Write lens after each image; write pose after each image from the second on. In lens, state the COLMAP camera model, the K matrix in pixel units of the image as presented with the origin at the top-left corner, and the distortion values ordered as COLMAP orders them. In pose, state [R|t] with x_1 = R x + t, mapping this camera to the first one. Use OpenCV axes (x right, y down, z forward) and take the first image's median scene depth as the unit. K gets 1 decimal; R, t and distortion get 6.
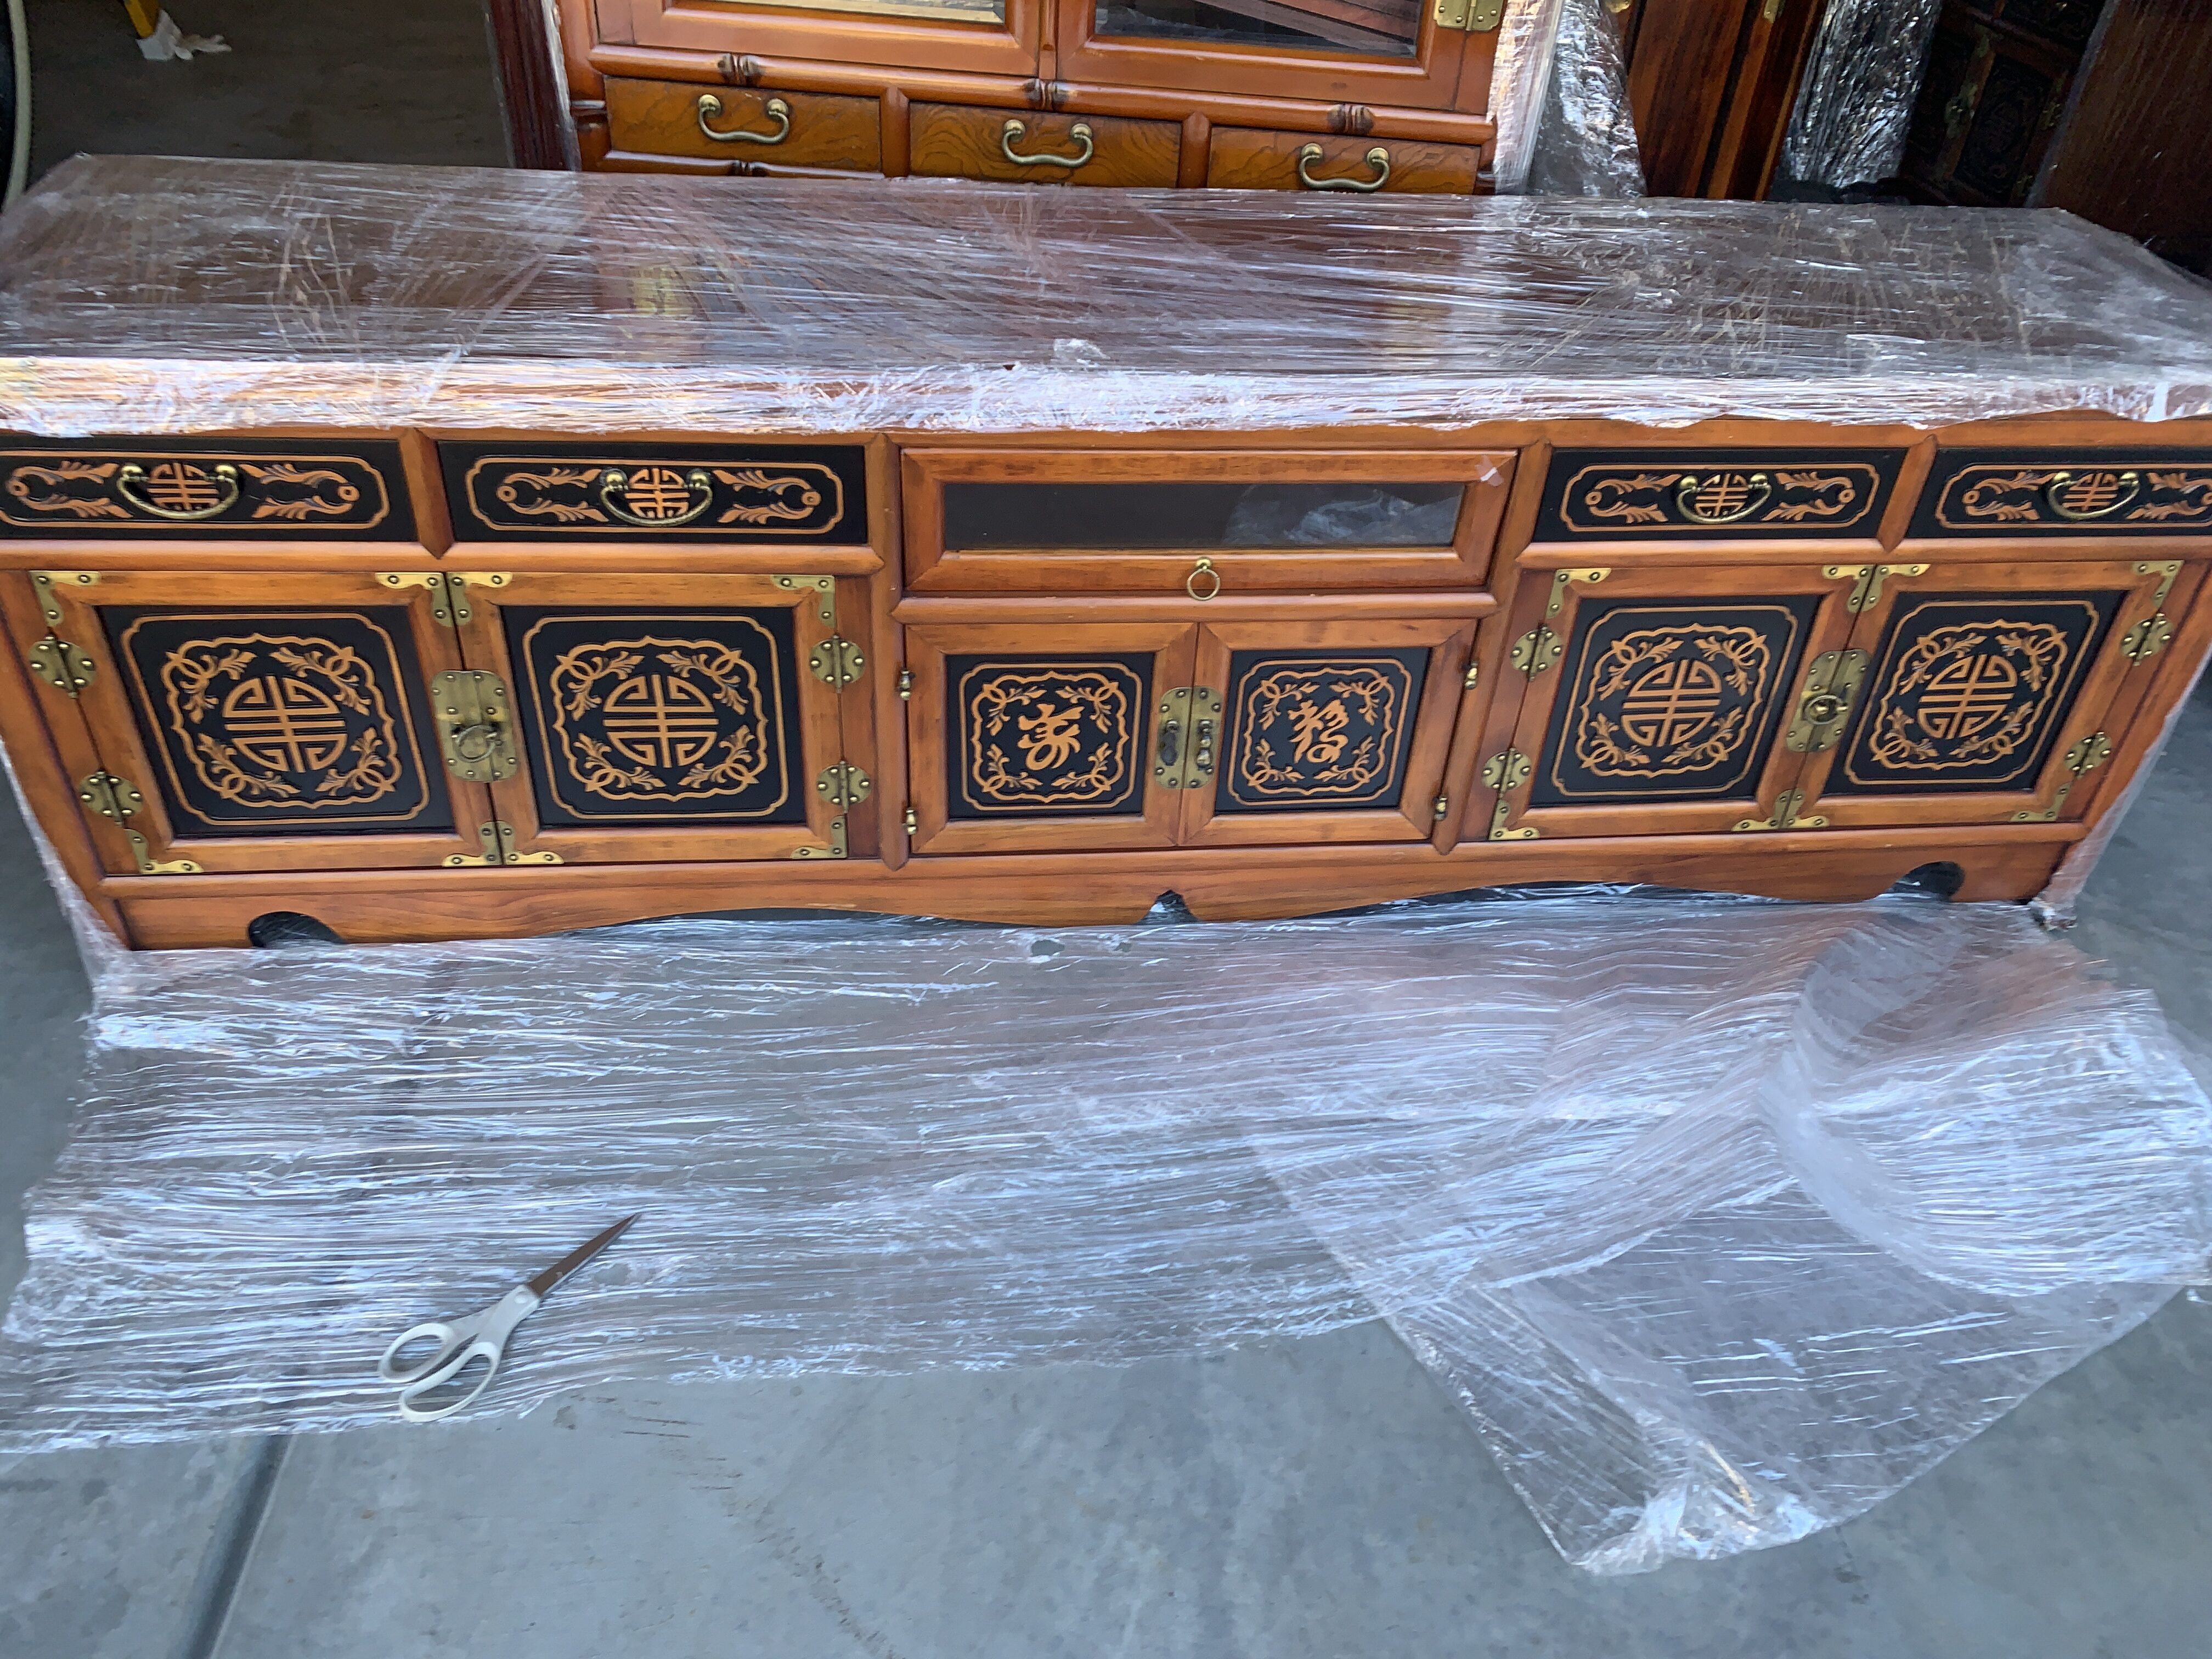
lens RADIAL K [[1737.9, 0, 1106.0], [0, 1737.9, 829.5], [0, 0, 1]] dist [0.026941, -0.006948]
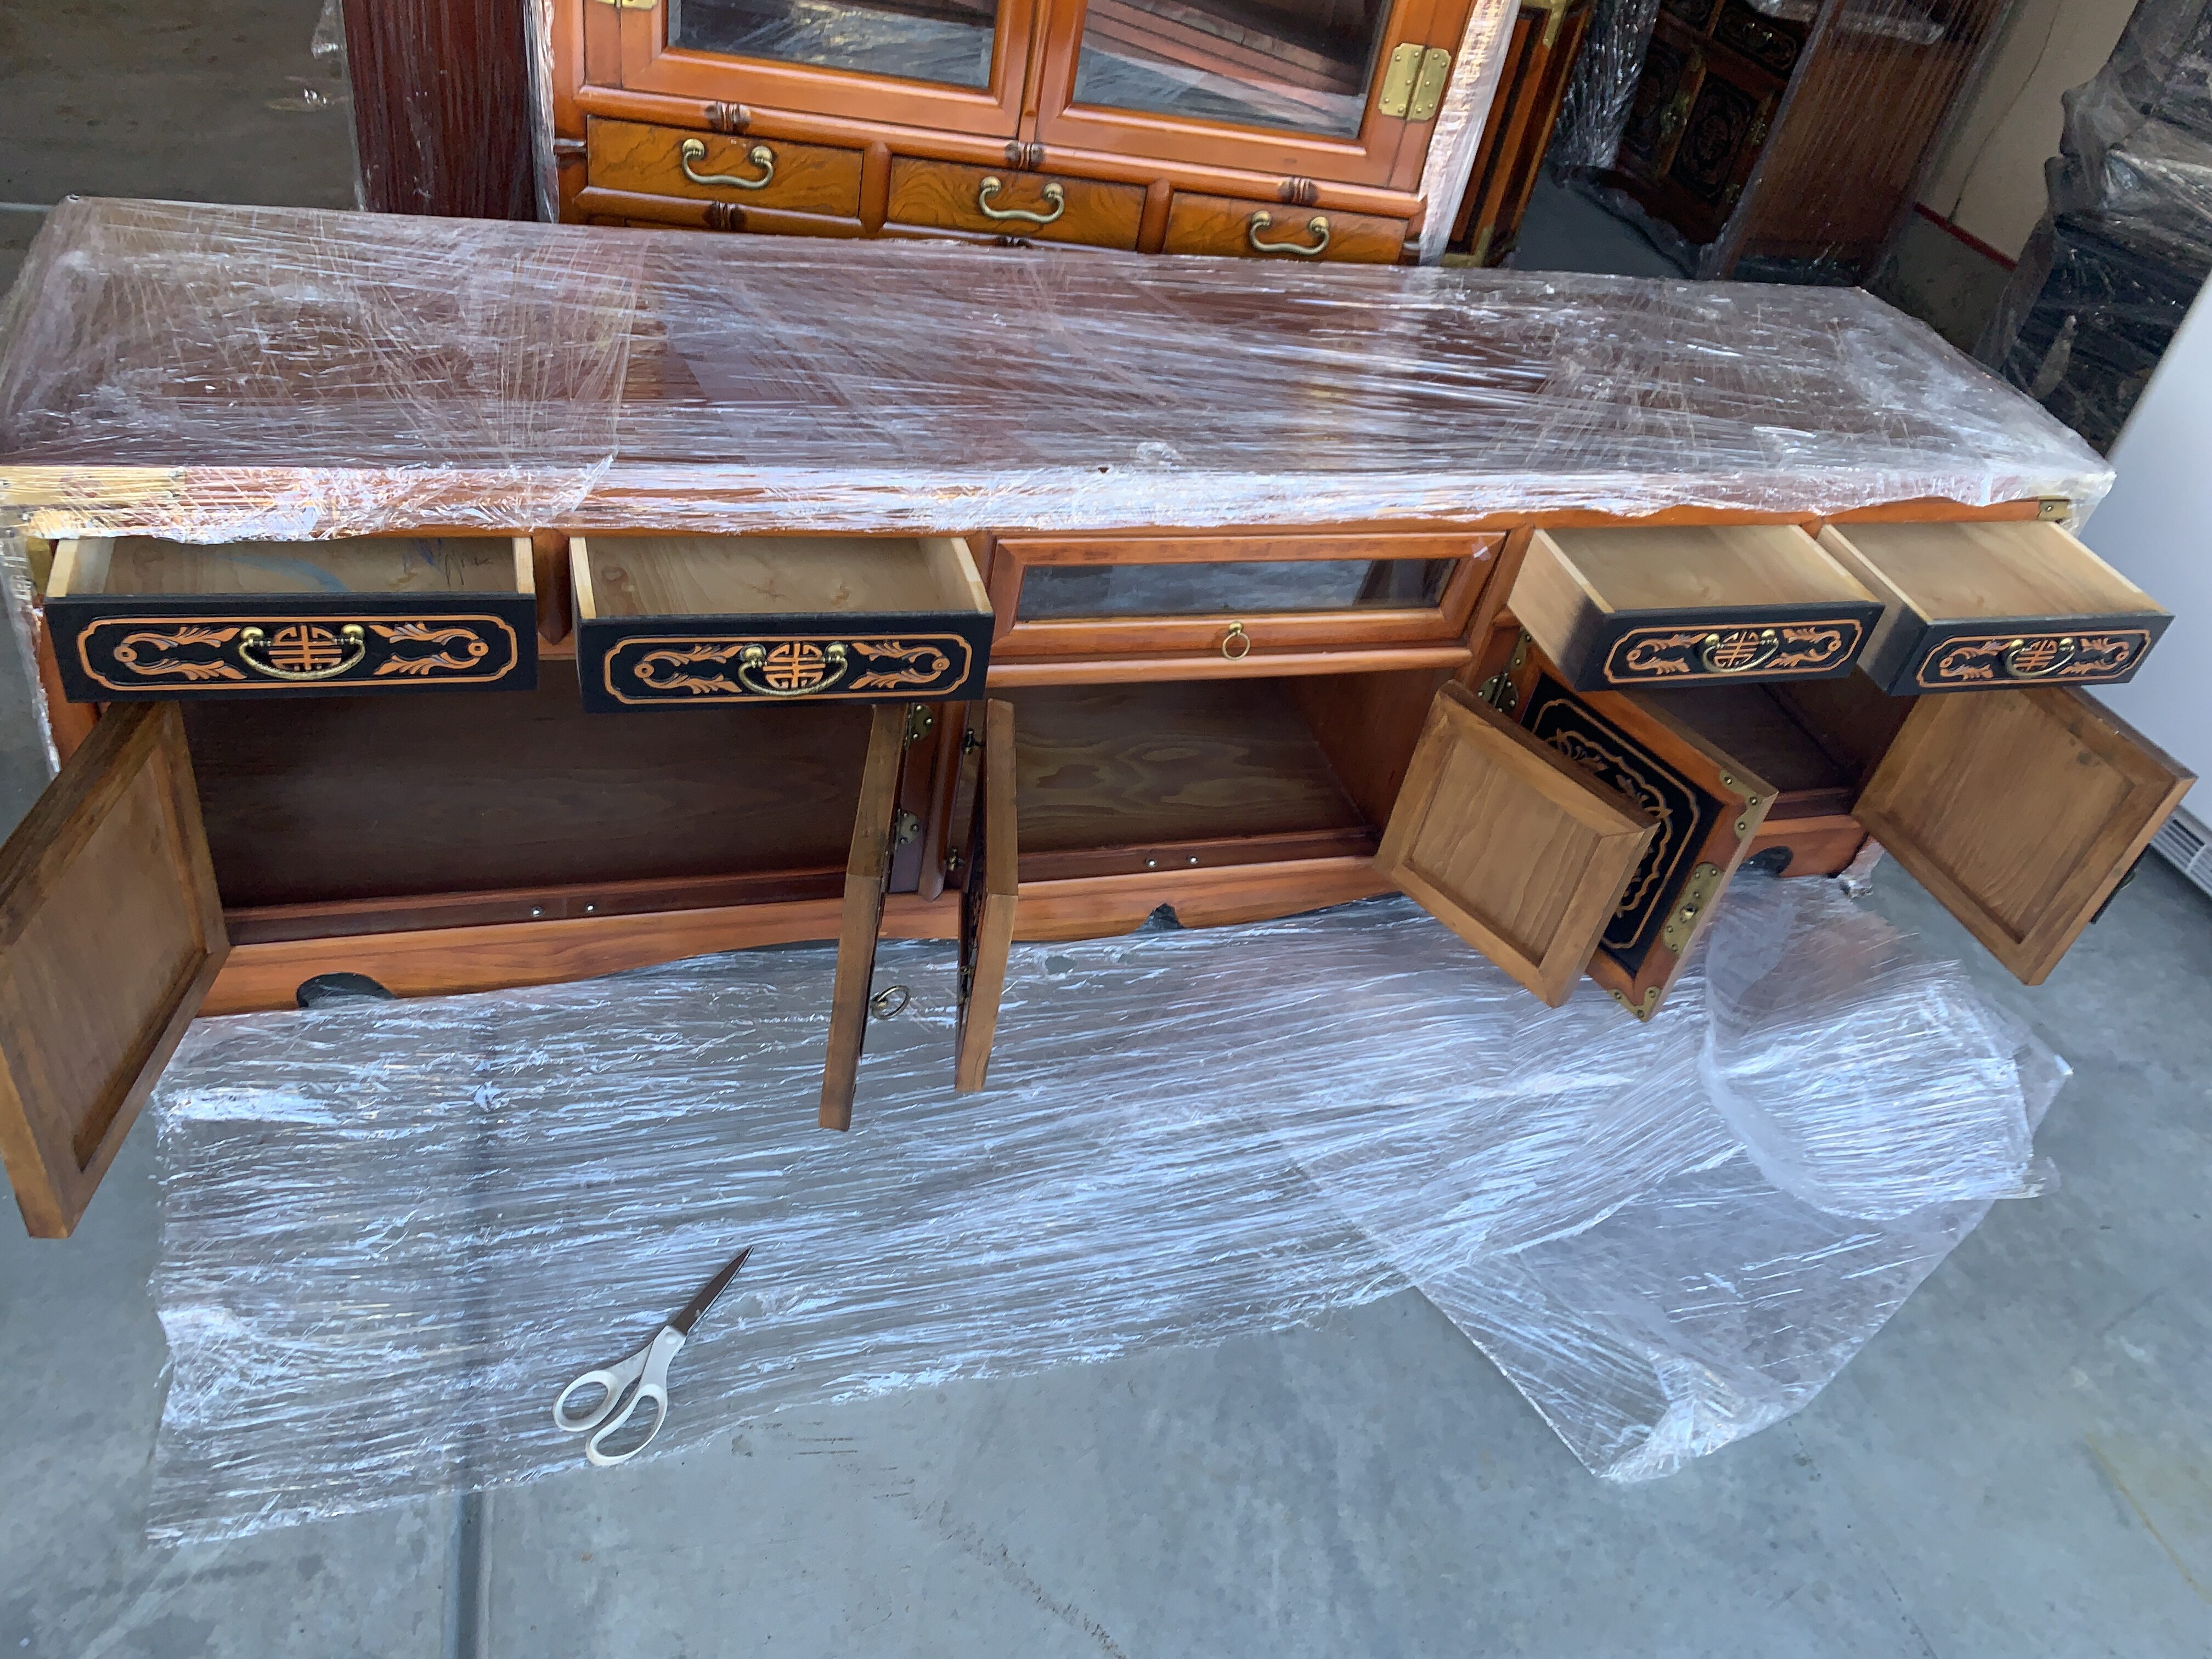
lens RADIAL K [[1737.9, 0, 1106.0], [0, 1737.9, 829.5], [0, 0, 1]] dist [0.026941, -0.006948]
pose [[0.977141, -0.034732, 0.209737, -0.265370], [0.020411, 0.997334, 0.070063, -0.105278], [-0.211611, -0.064181, 0.975244, -0.077556]]
